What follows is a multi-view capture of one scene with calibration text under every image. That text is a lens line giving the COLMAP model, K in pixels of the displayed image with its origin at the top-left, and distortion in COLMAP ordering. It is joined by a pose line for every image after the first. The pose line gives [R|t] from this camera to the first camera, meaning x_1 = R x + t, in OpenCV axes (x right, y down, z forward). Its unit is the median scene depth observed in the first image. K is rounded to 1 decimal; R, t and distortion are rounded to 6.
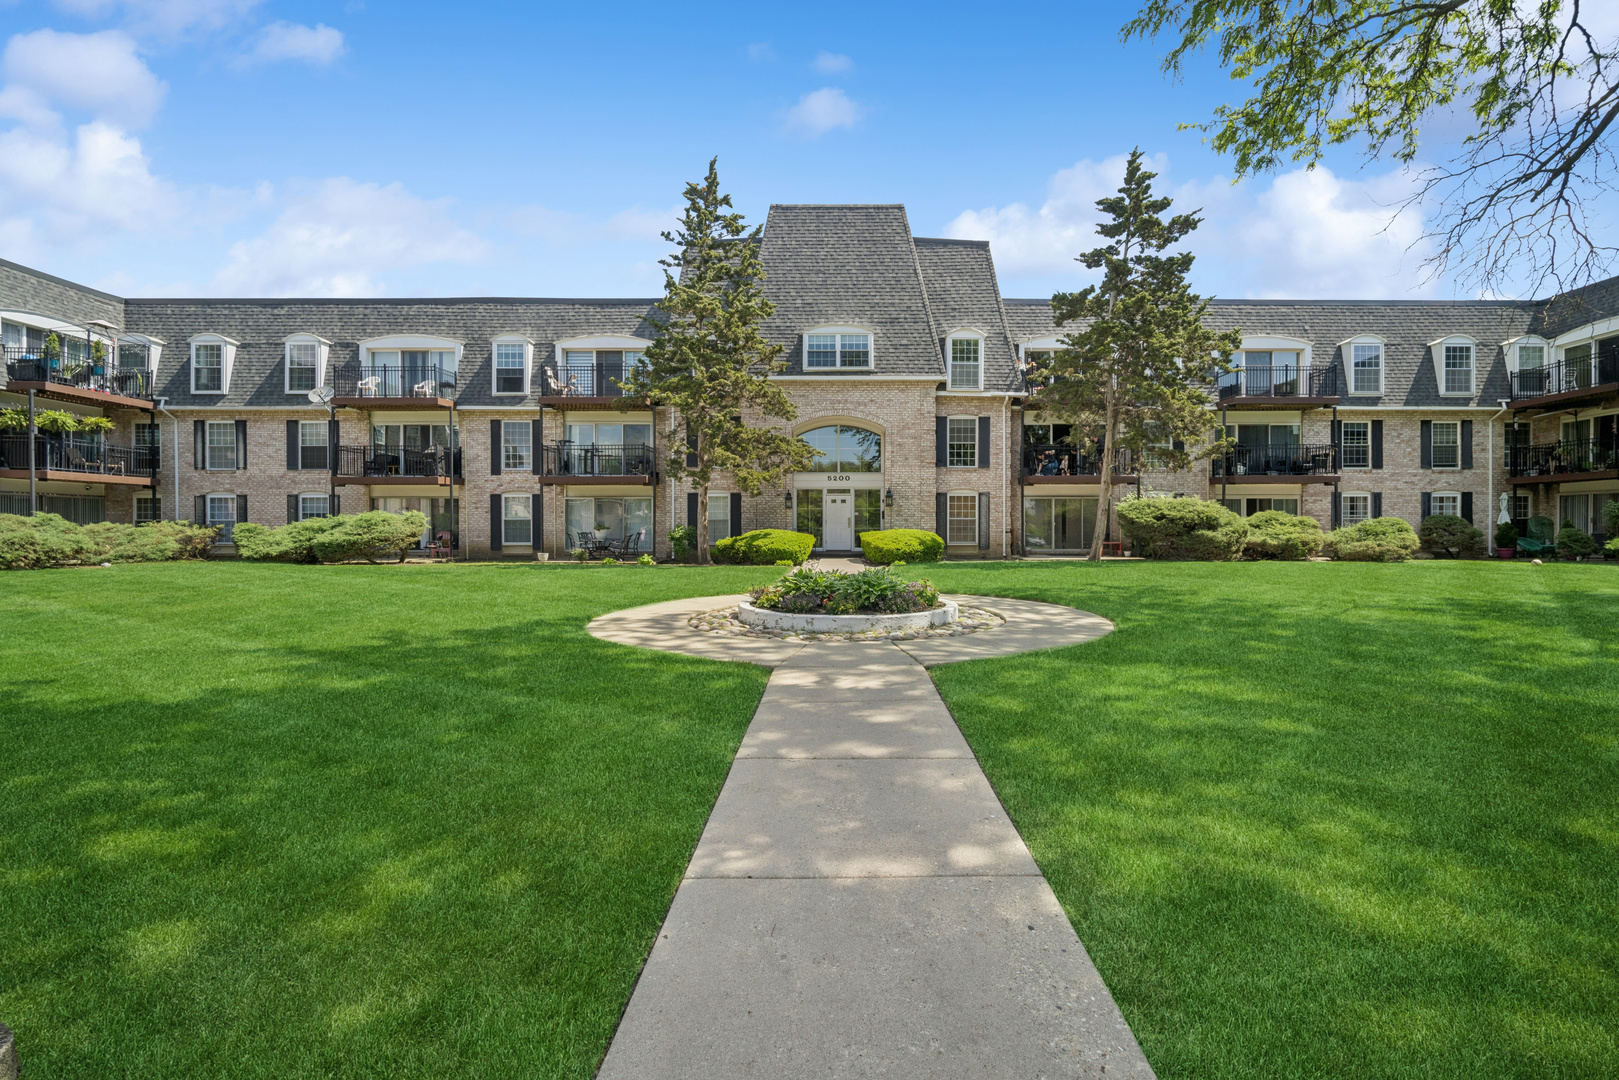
lens RADIAL K [[693.7, 0, 809.5], [0, 693.7, 540.0], [0, 0, 1]] dist [0.000458, 0.000007]
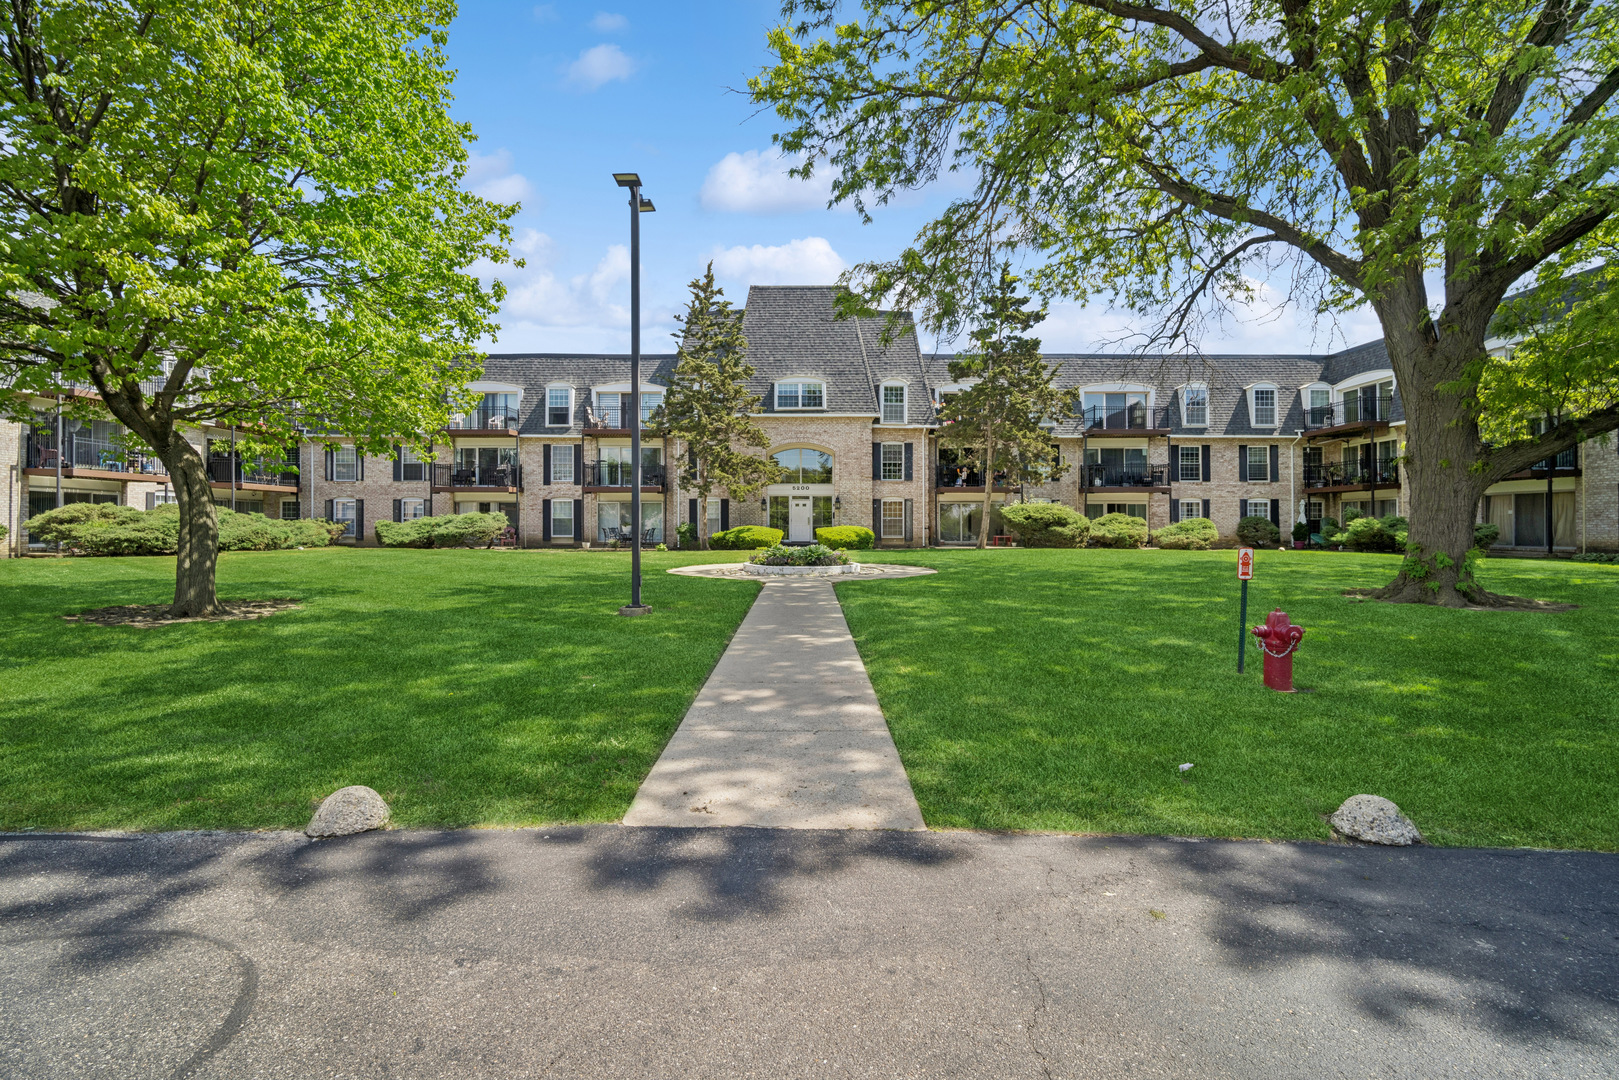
lens RADIAL K [[693.7, 0, 809.5], [0, 693.7, 540.0], [0, 0, 1]] dist [0.000458, 0.000007]
pose [[0.998888, 0.000899, 0.047145, -0.004402], [-0.000939, 0.999999, 0.000815, 0.011425], [-0.047144, -0.000858, 0.998888, -0.369925]]
